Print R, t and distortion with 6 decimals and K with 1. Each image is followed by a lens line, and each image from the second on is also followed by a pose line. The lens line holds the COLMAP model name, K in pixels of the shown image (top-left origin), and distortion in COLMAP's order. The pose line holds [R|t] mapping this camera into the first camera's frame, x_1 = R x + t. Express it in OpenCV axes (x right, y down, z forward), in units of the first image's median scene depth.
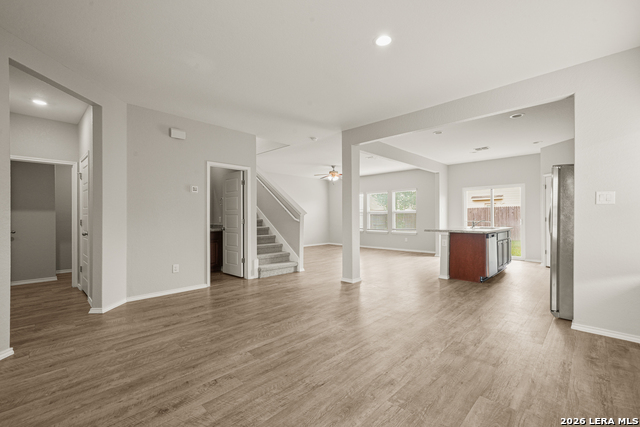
lens RADIAL K [[269.6, 0, 325.7], [0, 269.6, 213.1], [0, 0, 1]] dist [0.003866, 0.000774]
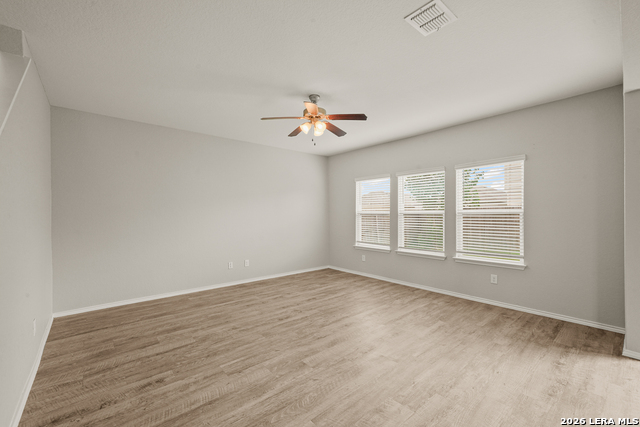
lens RADIAL K [[269.6, 0, 321.6], [0, 269.6, 213.1], [0, 0, 1]] dist [0.003866, 0.000774]
pose [[0.996641, -0.001854, -0.081873, 0.154760], [0.002681, 0.999946, 0.010002, -0.025181], [0.081850, -0.010188, 0.996593, 1.436159]]
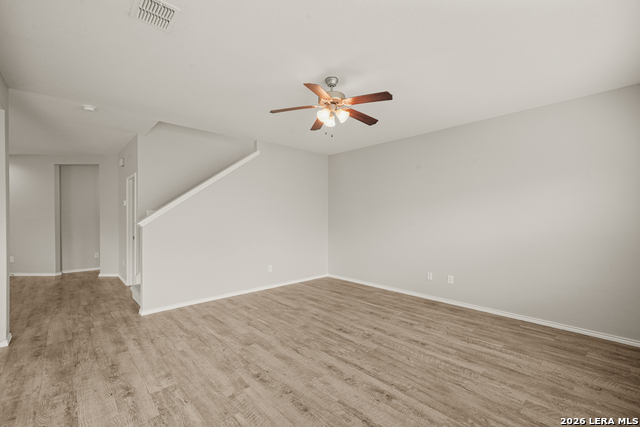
lens RADIAL K [[269.6, 0, 313.6], [0, 269.6, 217.2], [0, 0, 1]] dist [0.003866, 0.000774]
pose [[-0.046271, -0.001180, -0.998928, 0.857749], [0.009390, 0.999955, -0.001616, -0.016930], [0.998885, -0.009455, -0.046258, 2.345942]]
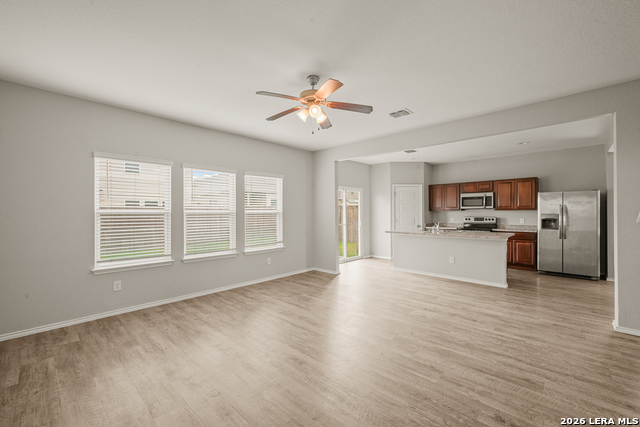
lens RADIAL K [[269.6, 0, 314.6], [0, 269.6, 214.6], [0, 0, 1]] dist [0.003866, 0.000774]
pose [[-0.014625, -0.003888, 0.999885, -0.757698], [-0.007237, 0.999967, 0.003782, -0.012299], [-0.999867, -0.007180, -0.014653, 2.369989]]
